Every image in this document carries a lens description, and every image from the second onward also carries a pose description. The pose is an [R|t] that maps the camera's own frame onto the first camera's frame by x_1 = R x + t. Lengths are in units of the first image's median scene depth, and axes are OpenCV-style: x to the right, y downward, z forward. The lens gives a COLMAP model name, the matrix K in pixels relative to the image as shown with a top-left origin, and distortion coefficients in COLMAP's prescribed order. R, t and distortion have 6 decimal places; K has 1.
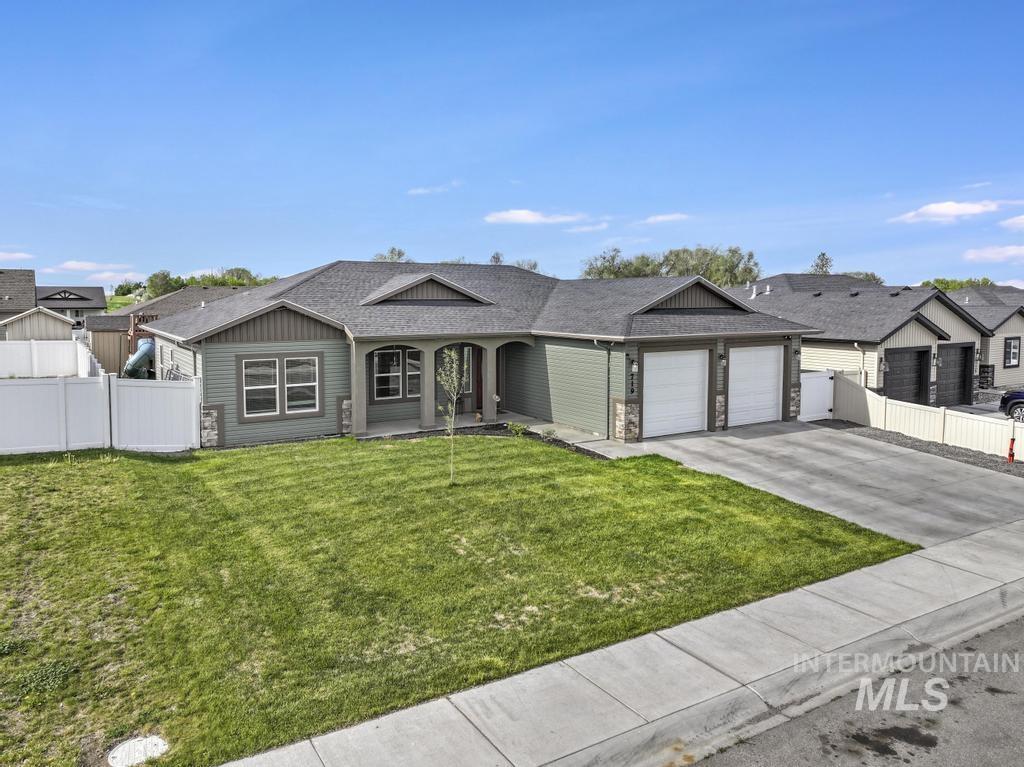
lens RADIAL K [[760.7, 0, 485.8], [0, 760.7, 382.0], [0, 0, 1]] dist [0.004124, 0.006443]
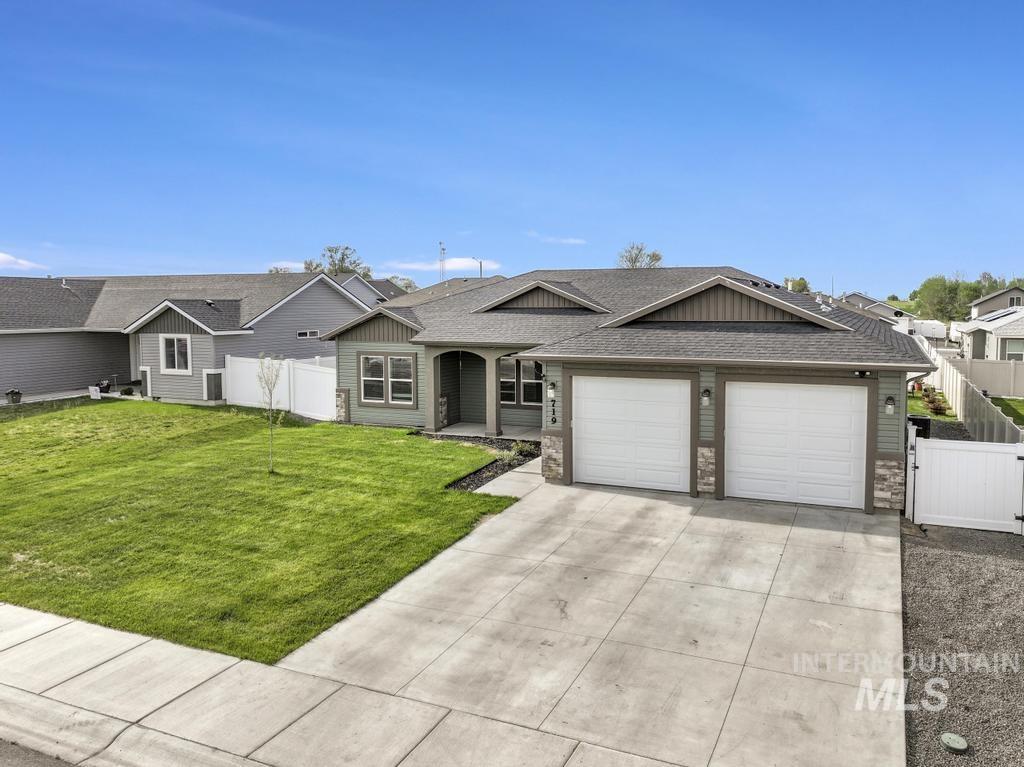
lens RADIAL K [[730.8, 0, 516.2], [0, 730.8, 380.5], [0, 0, 1]] dist [0.003727, 0.004165]
pose [[0.581761, 0.084831, -0.808924, 0.759204], [-0.087481, 0.995303, 0.041462, -0.057025], [0.808641, 0.046645, 0.586450, 0.476700]]
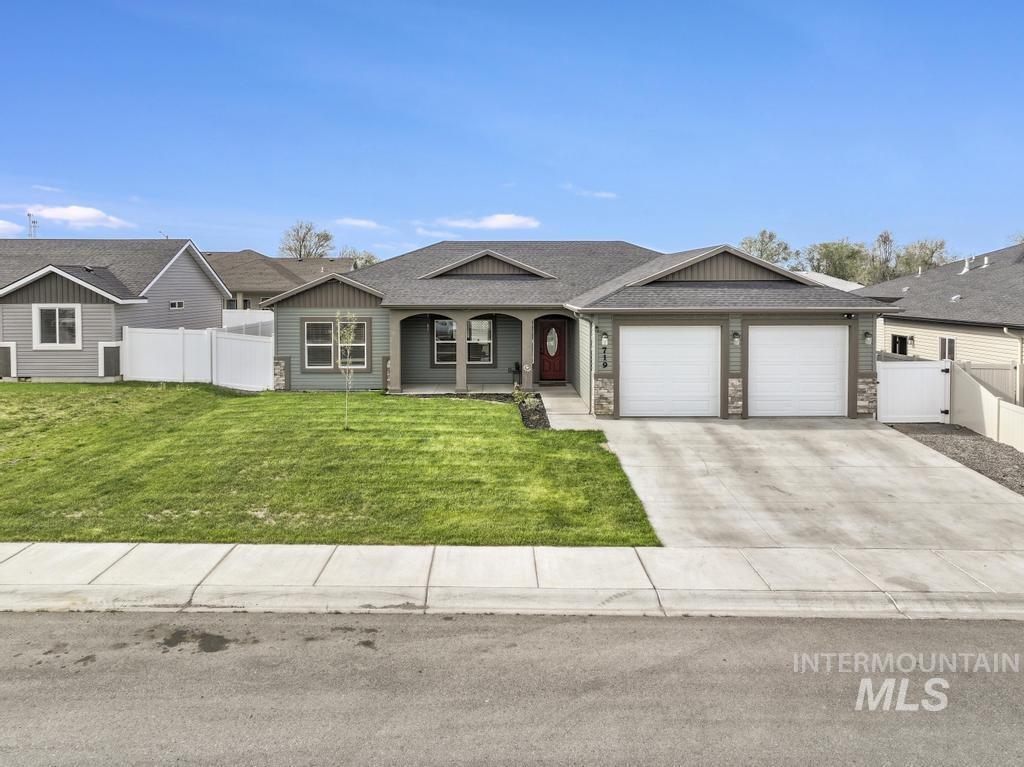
lens RADIAL K [[753.4, 0, 442.7], [0, 753.4, 318.6], [0, 0, 1]] dist [0.000456, 0.001610]
pose [[0.841824, 0.024498, -0.539196, 0.503764], [-0.058729, 0.997196, -0.046384, 0.009141], [0.536548, 0.070714, 0.840902, 0.080404]]
